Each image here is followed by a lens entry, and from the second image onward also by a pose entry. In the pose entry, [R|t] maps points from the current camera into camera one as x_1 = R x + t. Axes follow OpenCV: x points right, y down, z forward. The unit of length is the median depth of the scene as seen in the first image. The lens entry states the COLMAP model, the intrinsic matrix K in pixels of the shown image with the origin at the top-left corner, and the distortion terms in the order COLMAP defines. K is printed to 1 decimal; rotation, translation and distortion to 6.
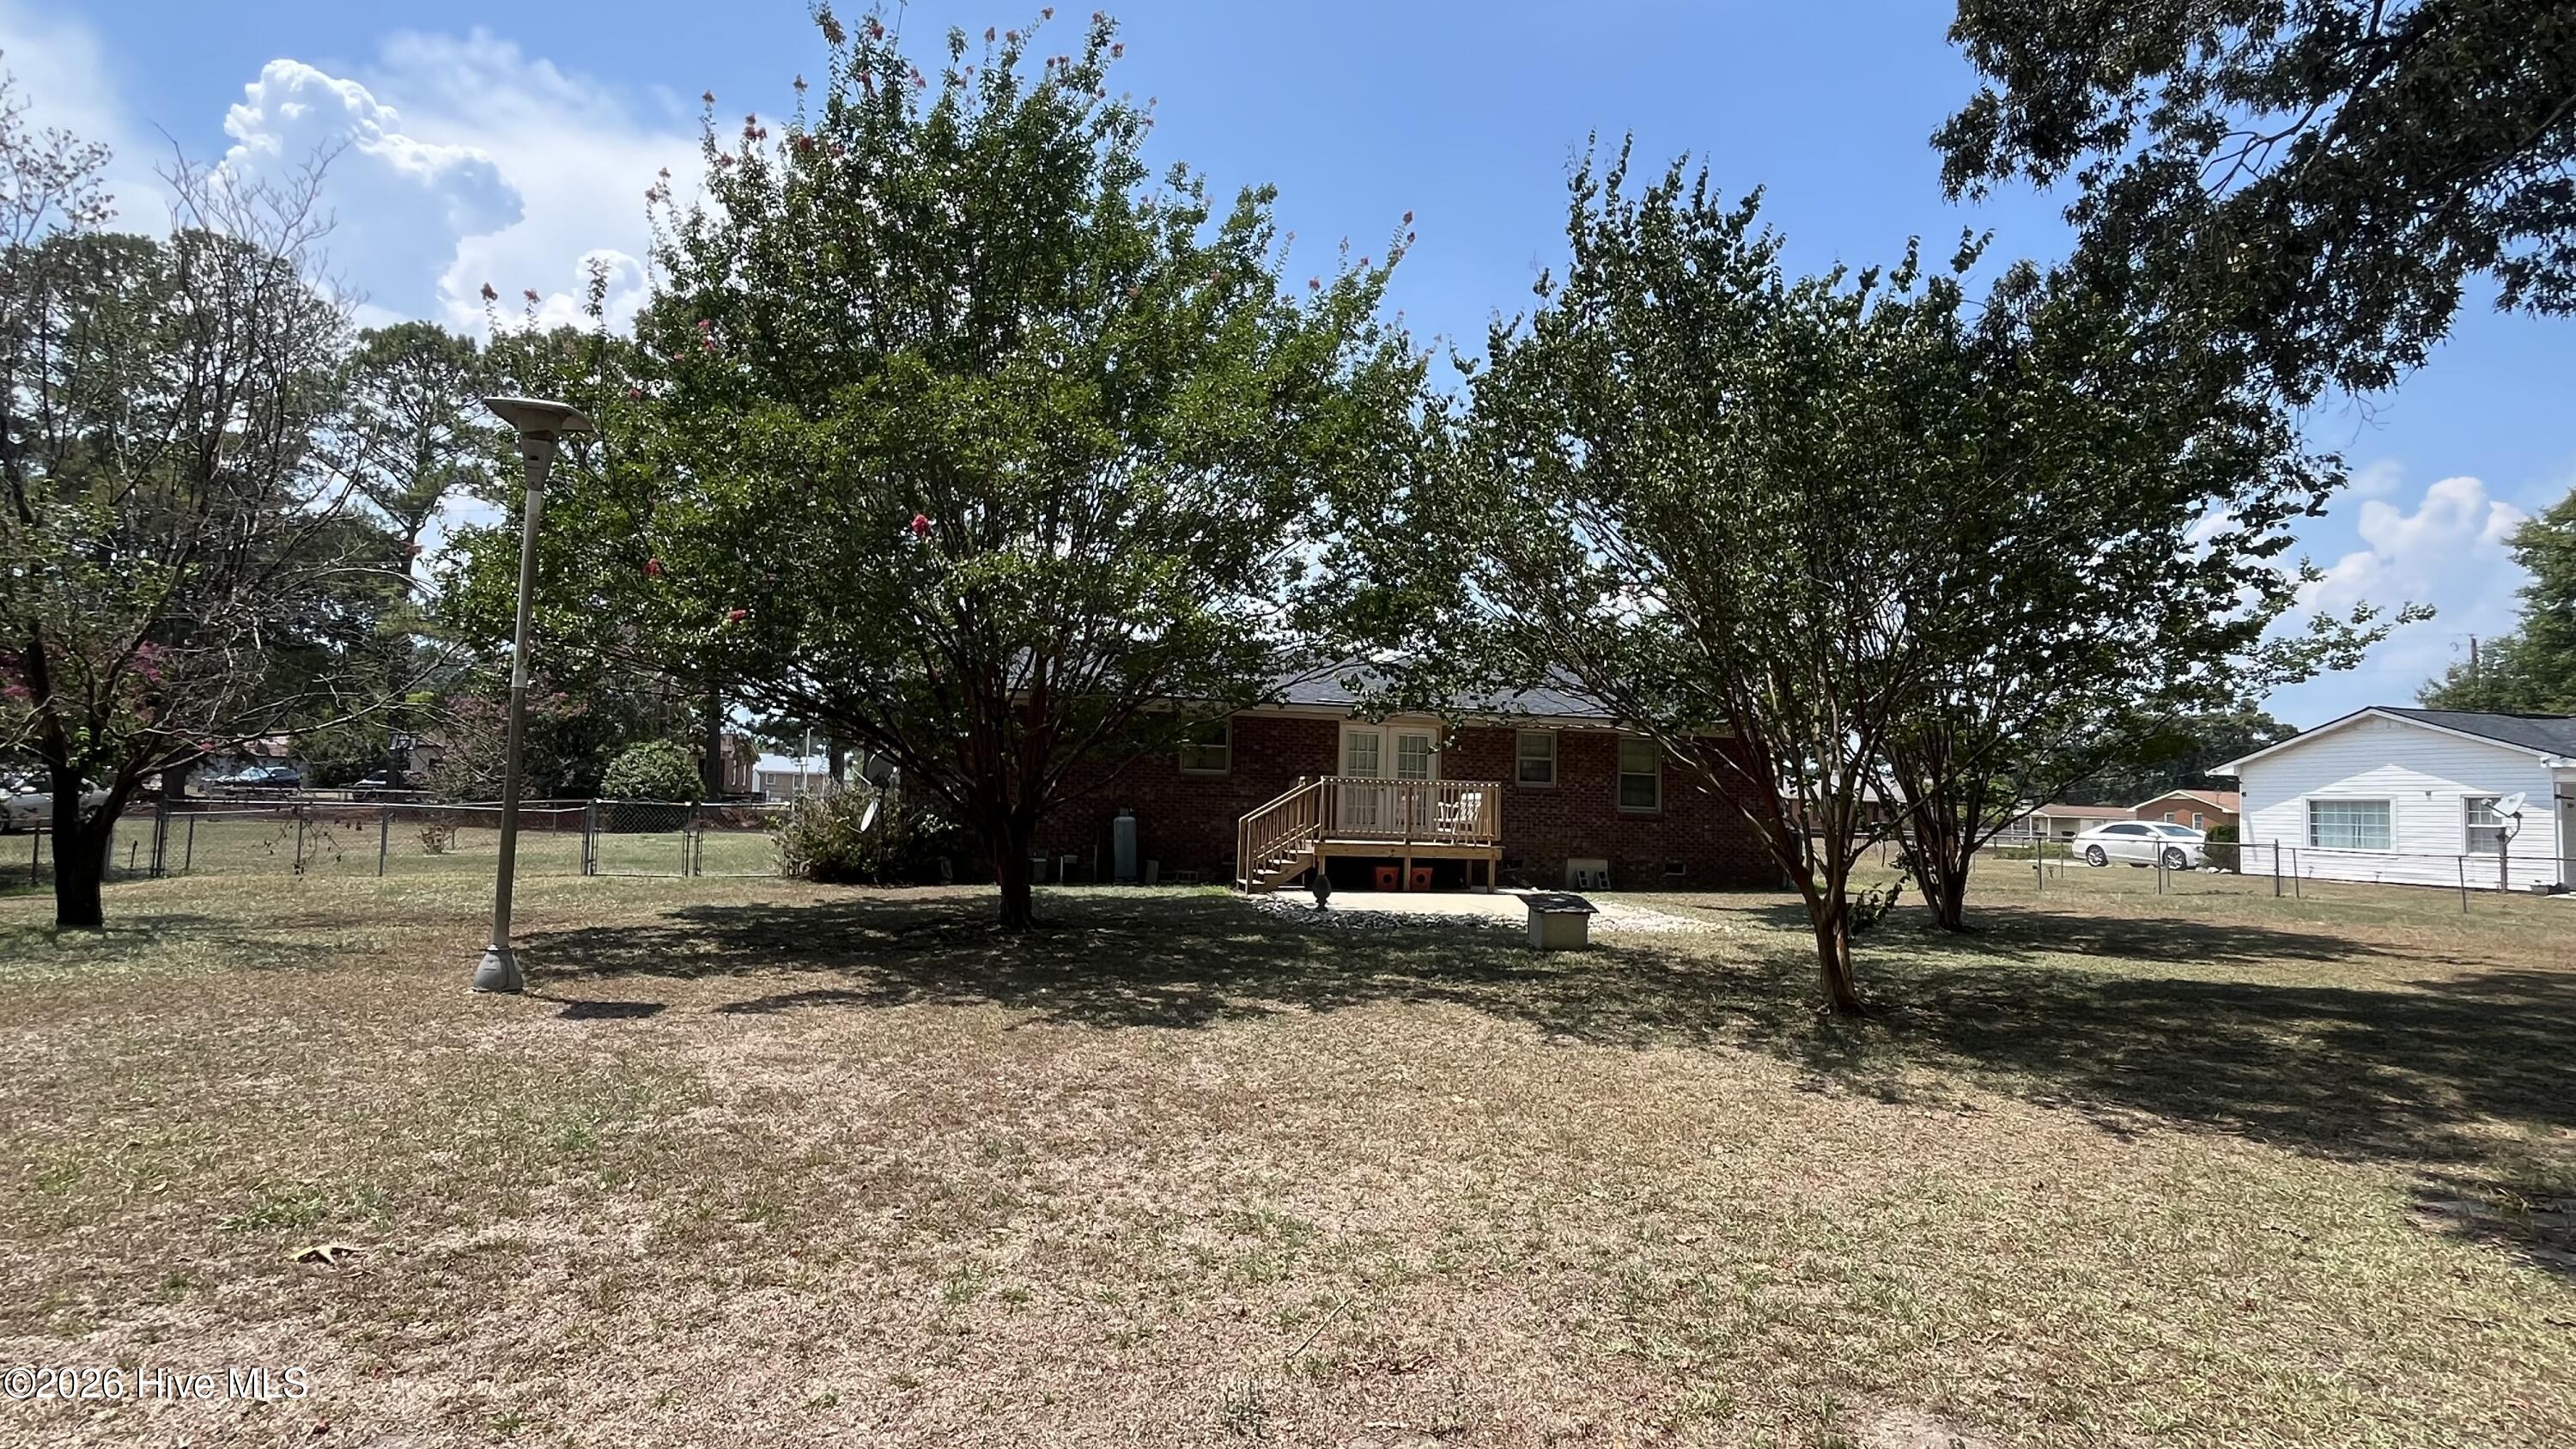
lens RADIAL K [[1263.0, 0, 1289.0], [0, 1263.0, 724.1], [0, 0, 1]] dist [-0.001212, -0.000154]
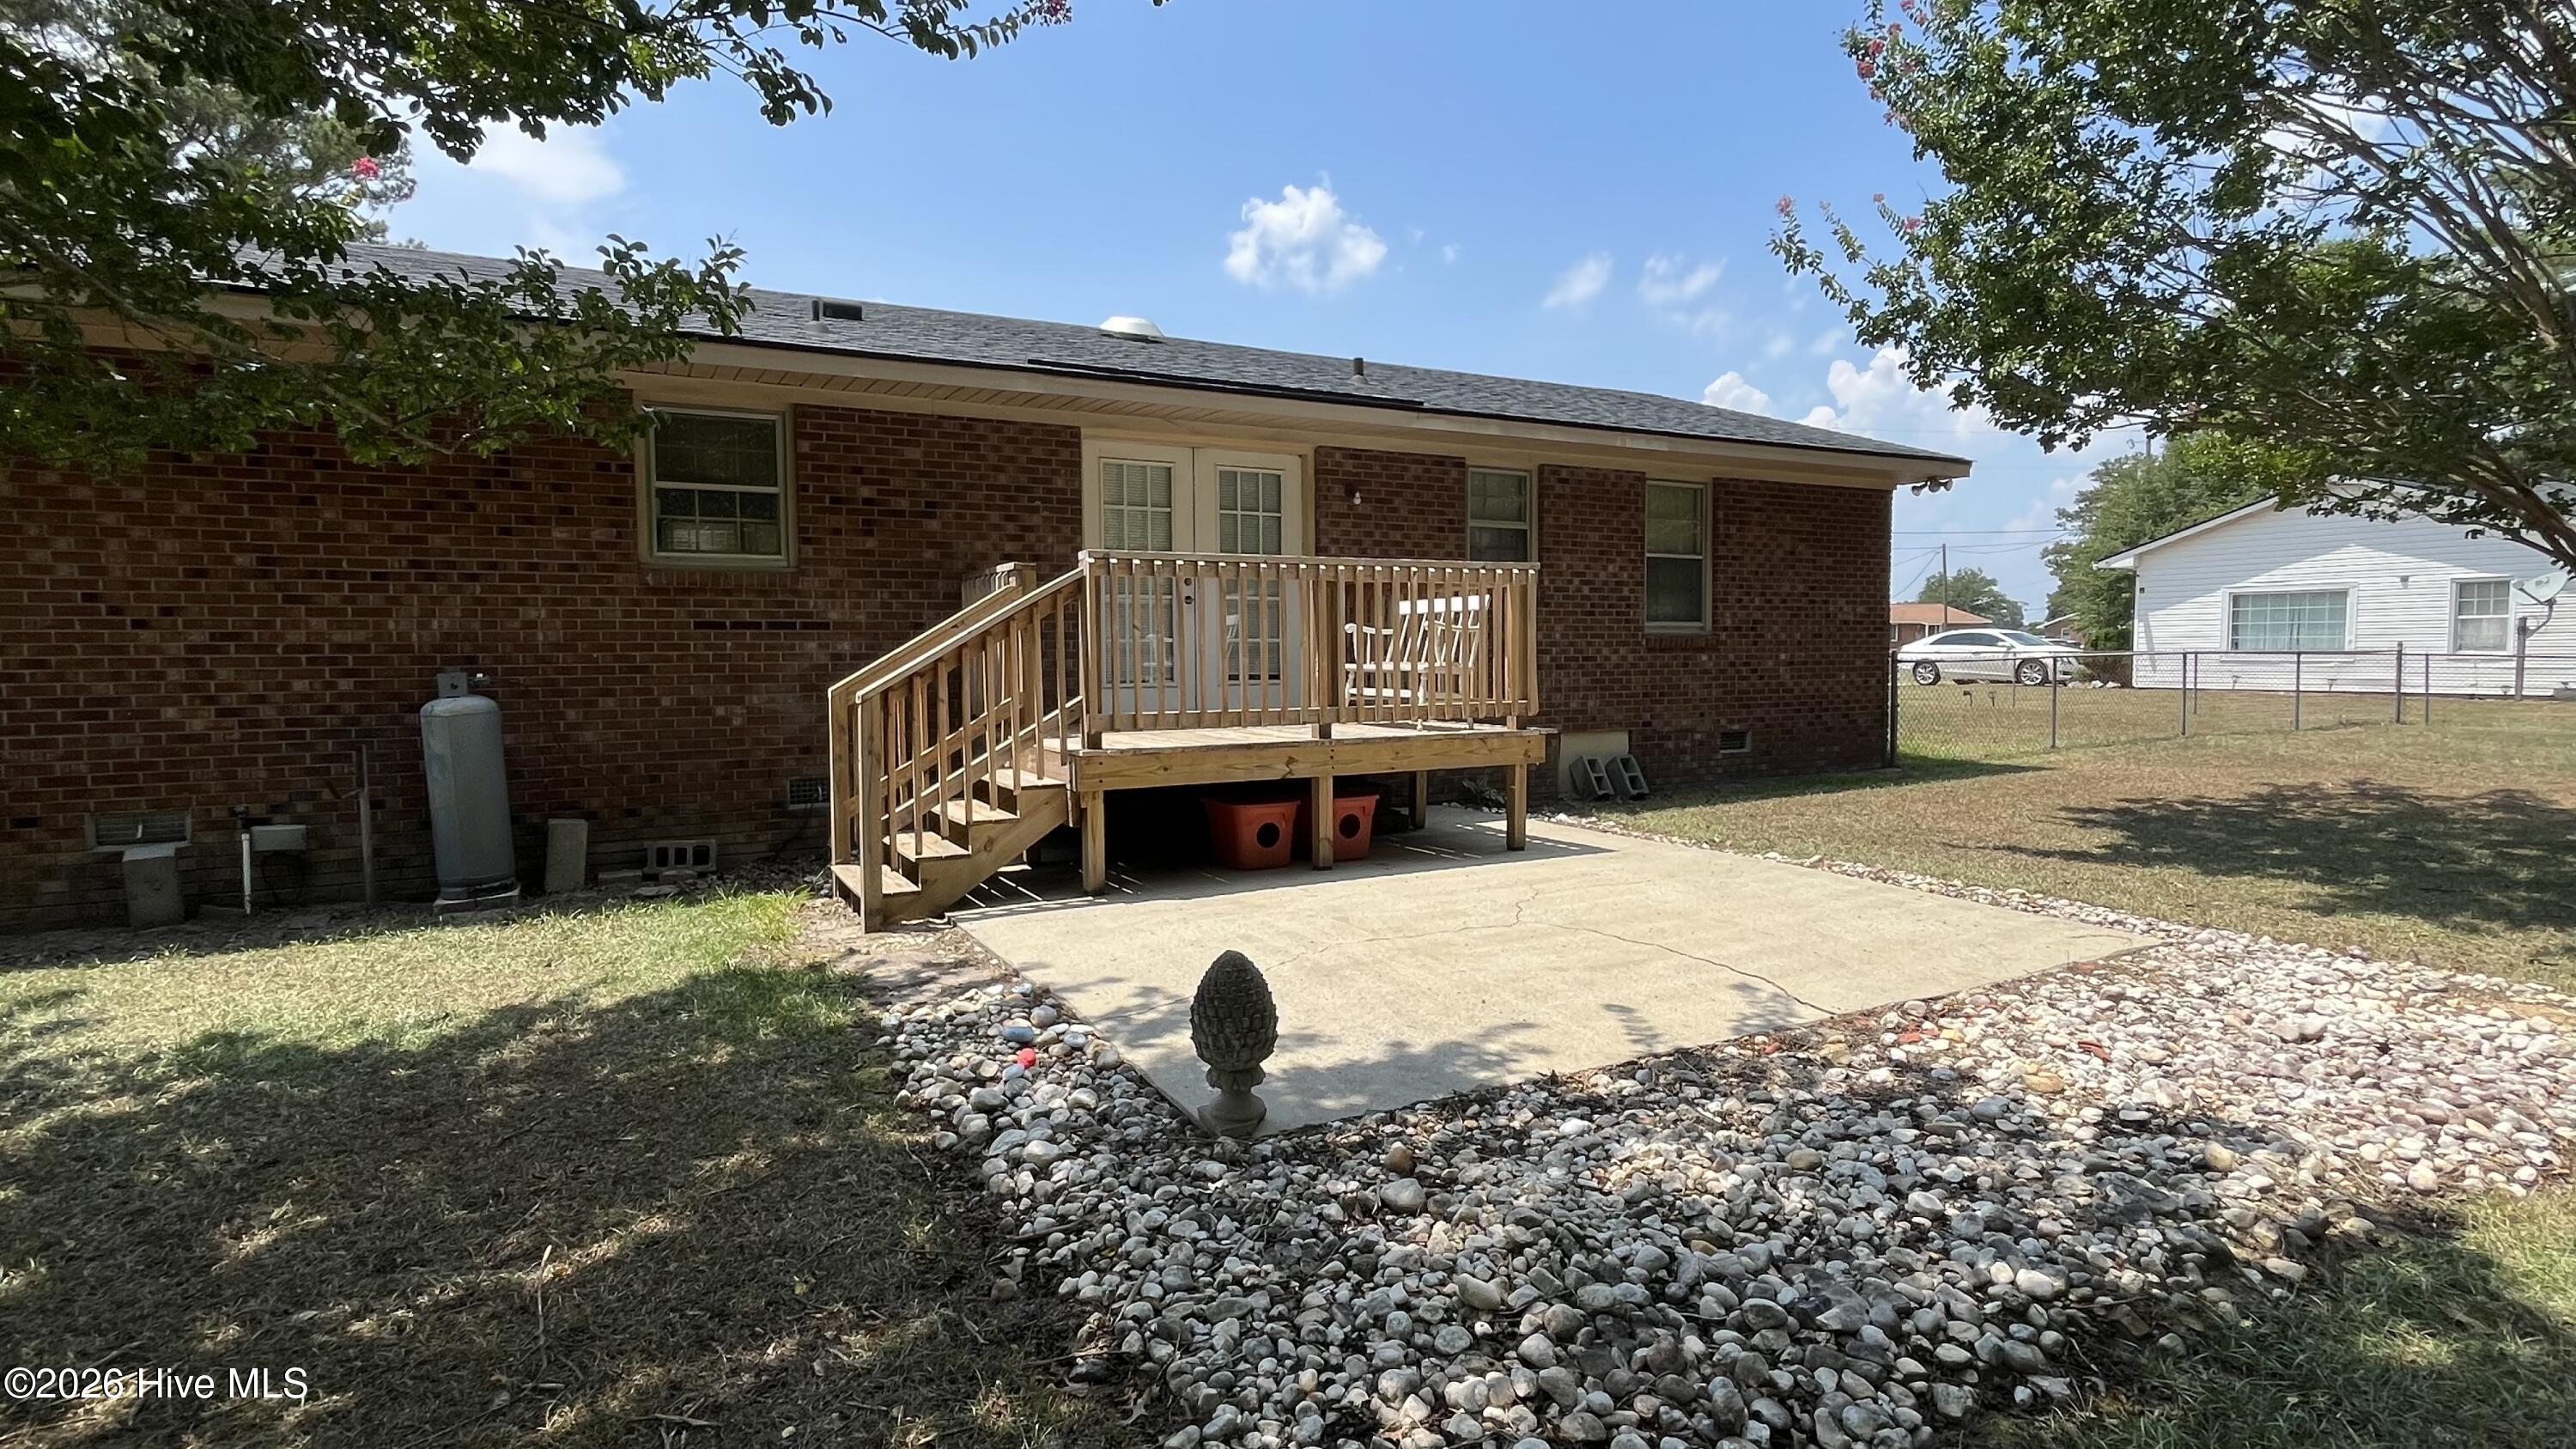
lens RADIAL K [[1263.0, 0, 1287.7], [0, 1263.0, 727.0], [0, 0, 1]] dist [-0.001212, -0.000154]
pose [[0.954776, -0.056373, 0.291932, -0.018650], [0.018119, 0.991068, 0.132118, 0.038656], [-0.296772, -0.120854, 0.947270, 0.581631]]
